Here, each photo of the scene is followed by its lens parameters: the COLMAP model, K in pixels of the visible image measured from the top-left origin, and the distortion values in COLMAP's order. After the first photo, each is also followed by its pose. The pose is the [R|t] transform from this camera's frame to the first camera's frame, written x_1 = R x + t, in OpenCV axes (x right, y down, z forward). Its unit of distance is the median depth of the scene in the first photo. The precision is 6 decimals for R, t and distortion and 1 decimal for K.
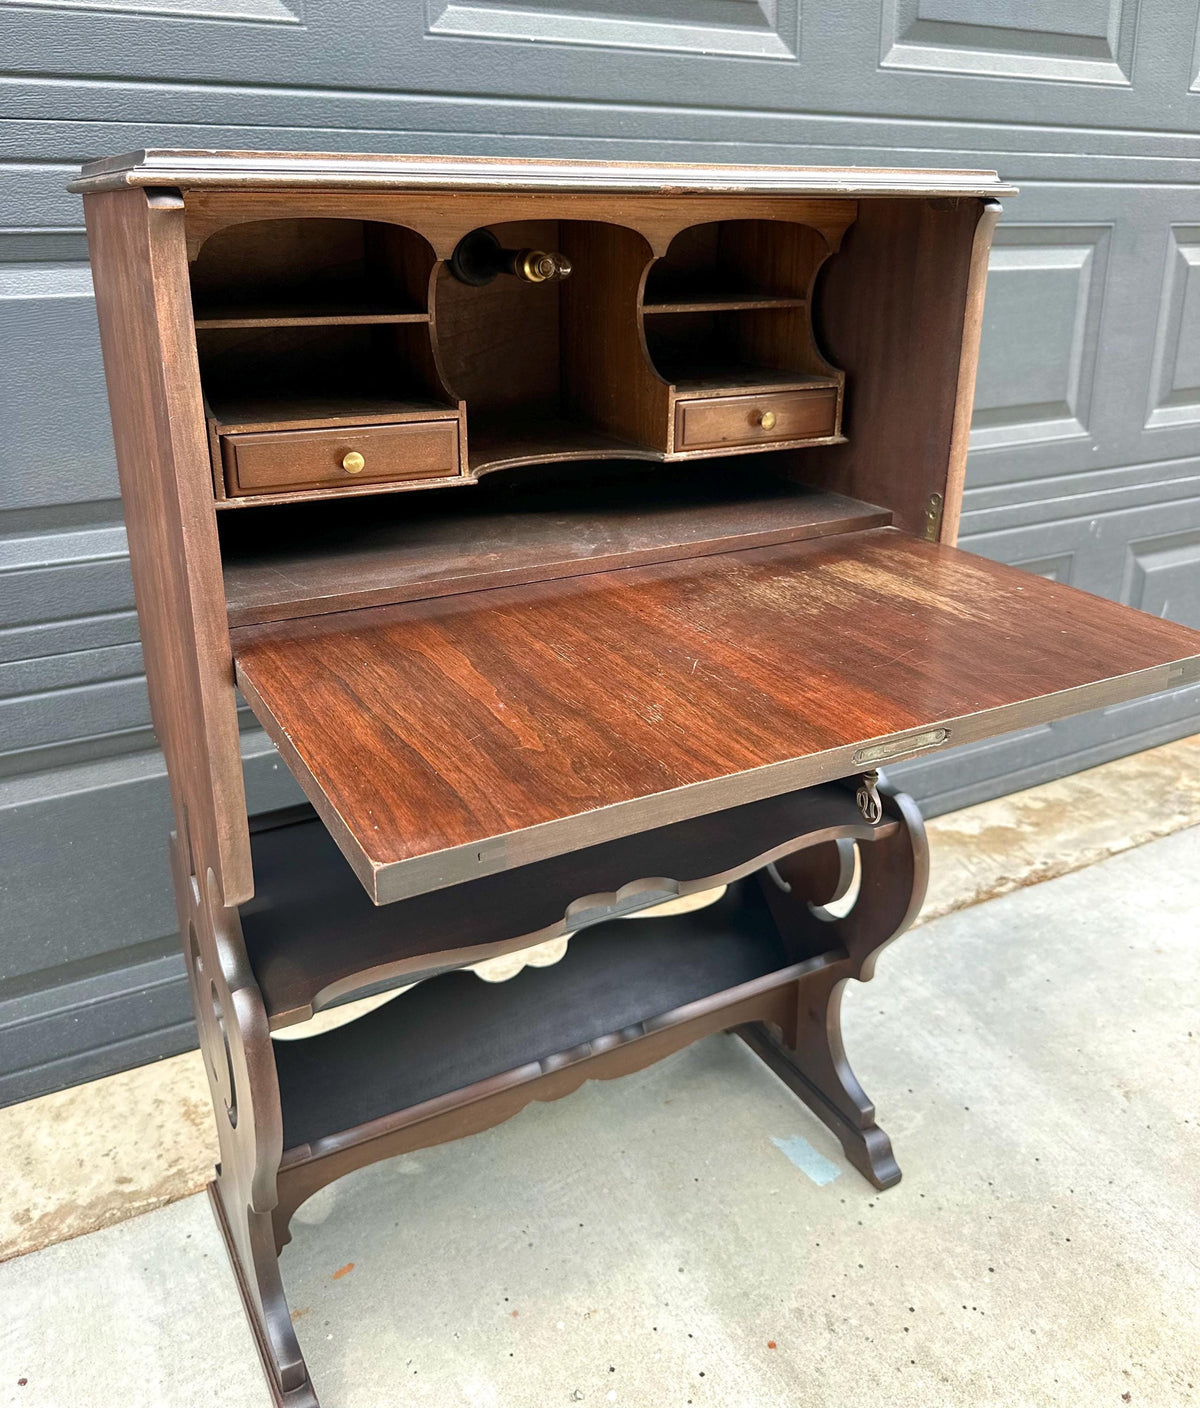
lens RADIAL K [[1154.5, 0, 593.6], [0, 1154.5, 614.4], [0, 0, 1]] dist [0.006708, -0.017946]
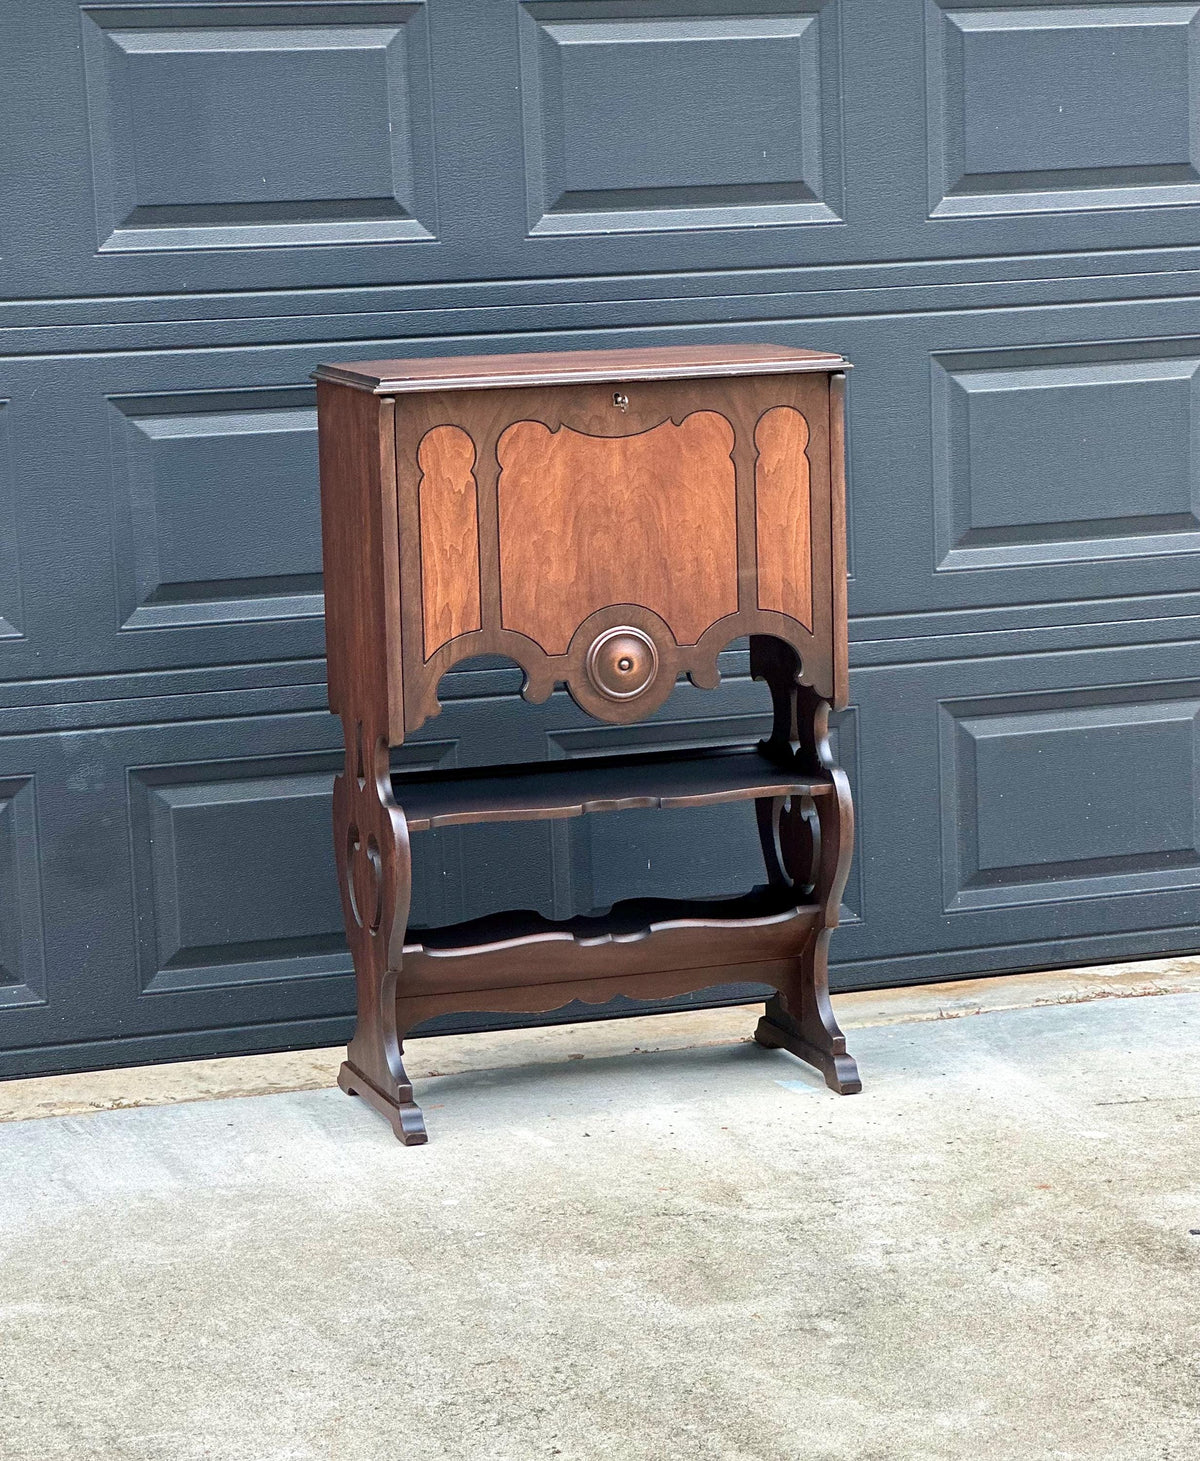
lens RADIAL K [[3798.6, 0, 568.9], [0, 3798.6, 780.8], [0, 0, 1]] dist [-0.327559, 9.741961]
pose [[0.984187, 0.001509, -0.177126, 0.767316], [-0.028570, 0.988224, -0.150325, 0.878665], [0.174814, 0.153009, 0.972640, -3.561895]]
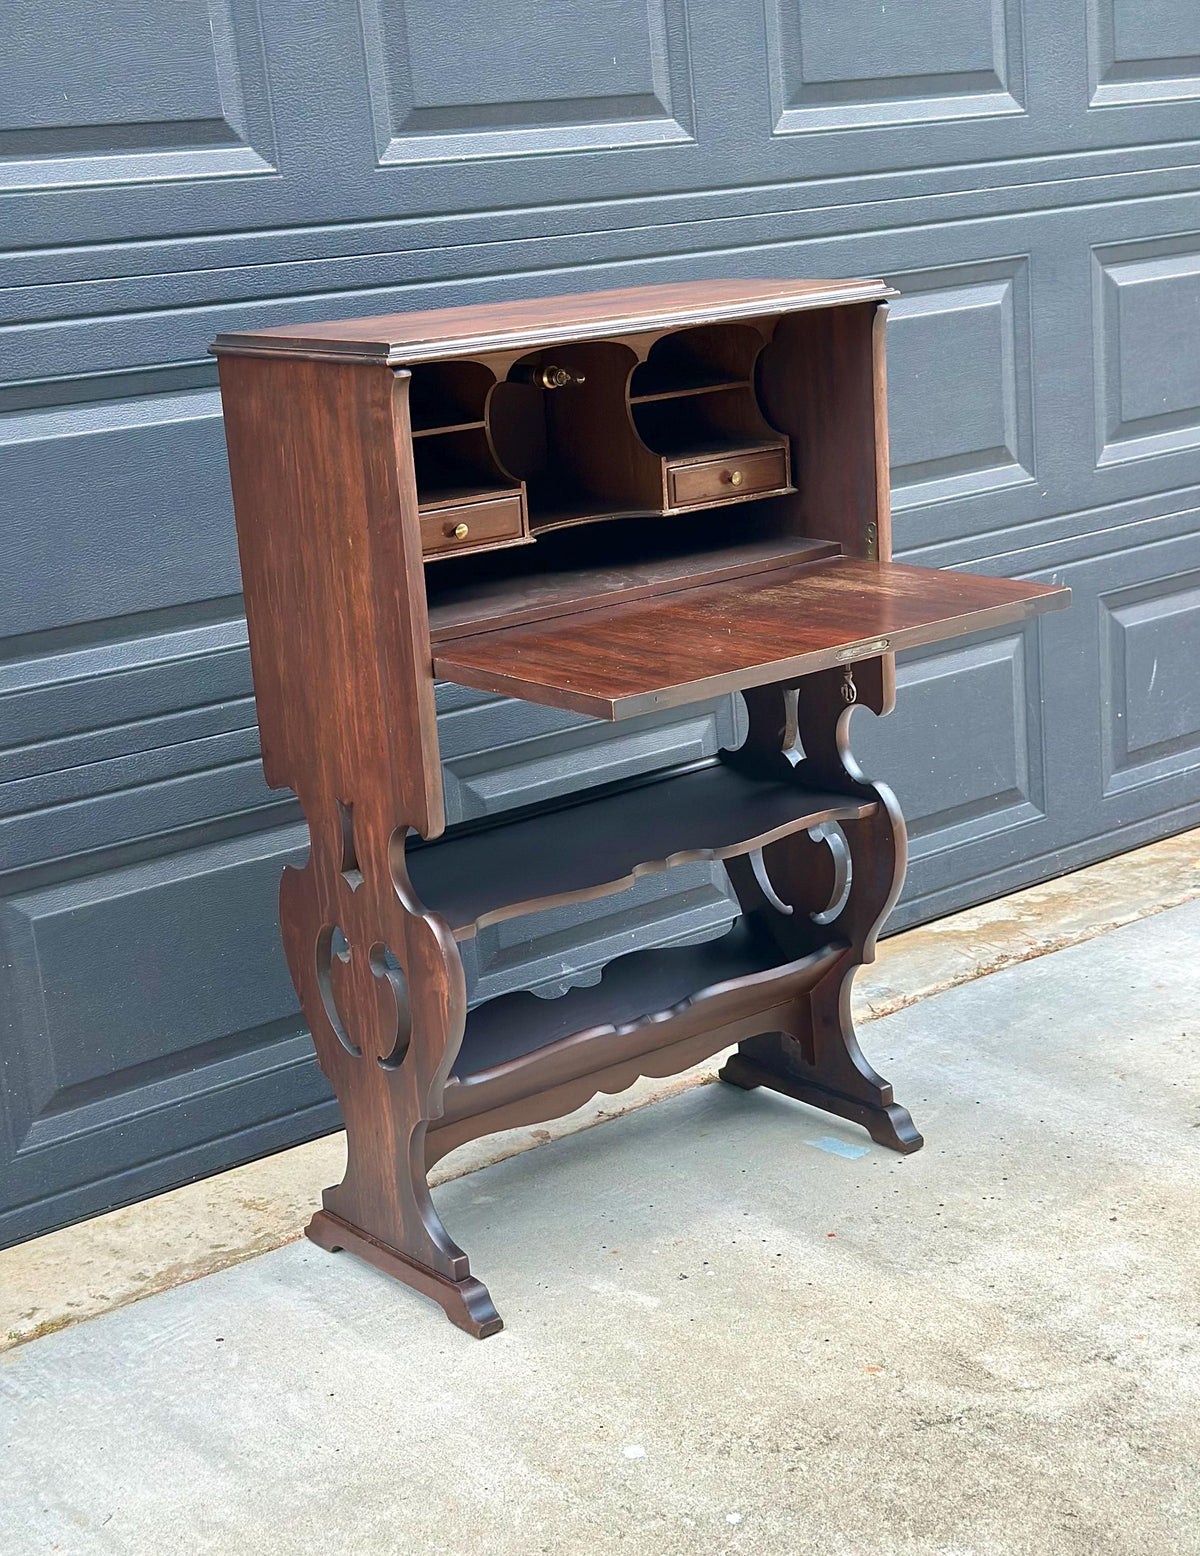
lens RADIAL K [[2365.0, 0, 590.4], [0, 2365.0, 806.8], [0, 0, 1]] dist [0.151622, -0.109988]
pose [[0.983025, -0.112117, 0.145232, -0.382929], [0.121391, 0.990989, -0.056620, 0.285695], [-0.137575, 0.073289, 0.987776, -1.378173]]
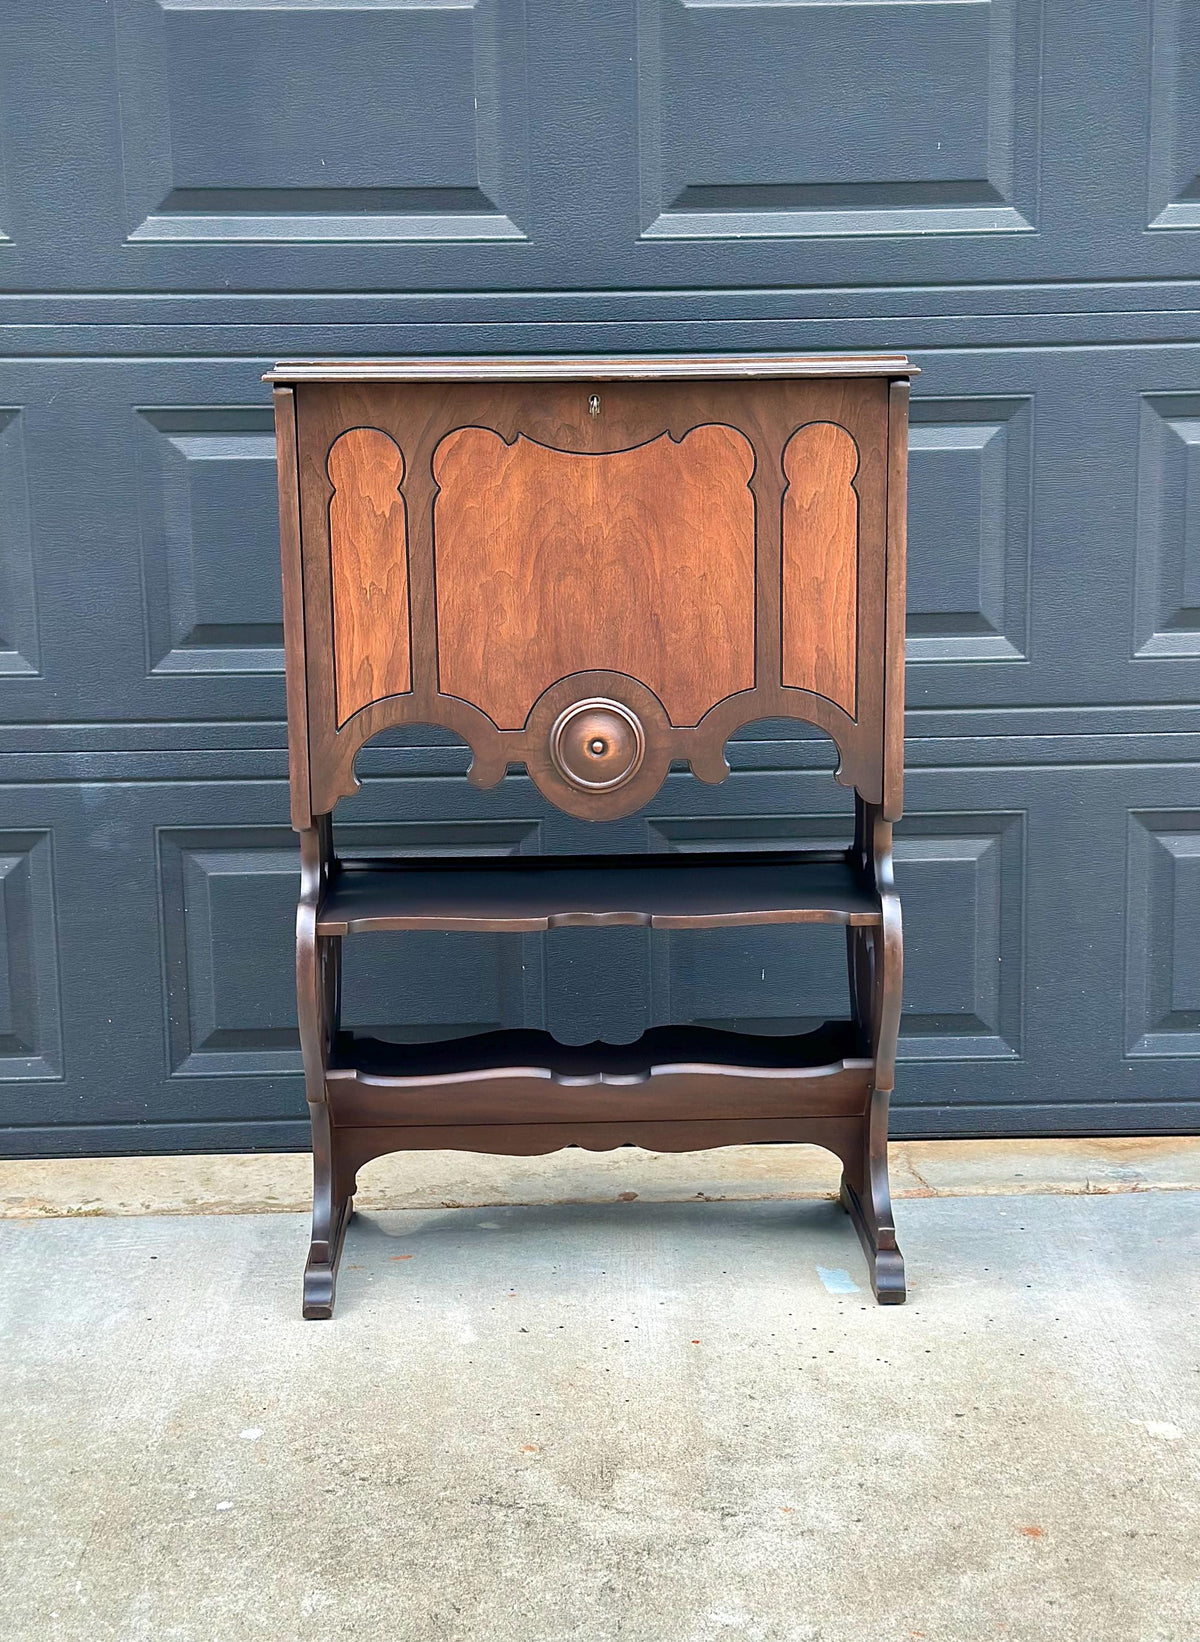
lens RADIAL K [[2343.1, 0, 624.1], [0, 2343.1, 837.8], [0, 0, 1]] dist [0.201586, -0.428649]
pose [[0.895833, 0.071545, -0.438595, 1.029108], [-0.133112, 0.984839, -0.111232, 0.391206], [0.423987, 0.158028, 0.891775, -1.138428]]
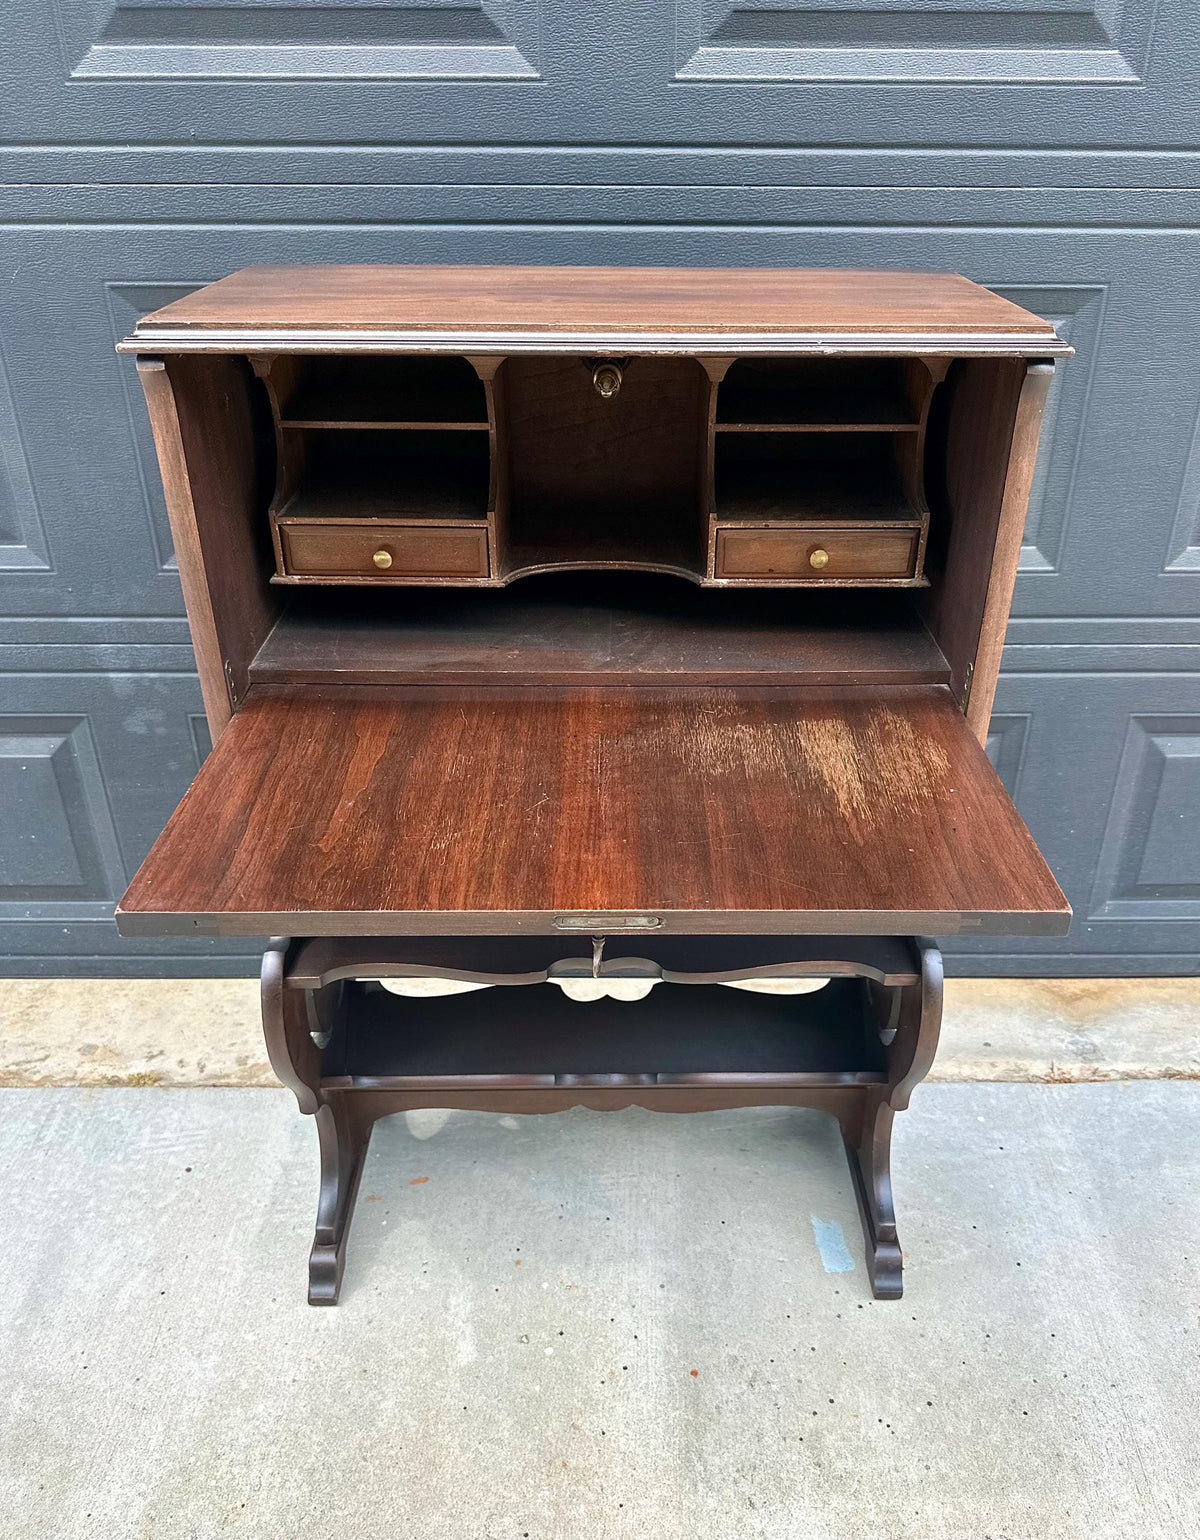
lens RADIAL K [[1222.3, 0, 635.4], [0, 1222.3, 812.1], [0, 0, 1]] dist [0.013625, -0.026954]
pose [[0.886707, 0.237208, -0.396841, 0.428638], [-0.155701, 0.961420, 0.226780, -0.154523], [0.435325, -0.139299, 0.889431, -0.020165]]
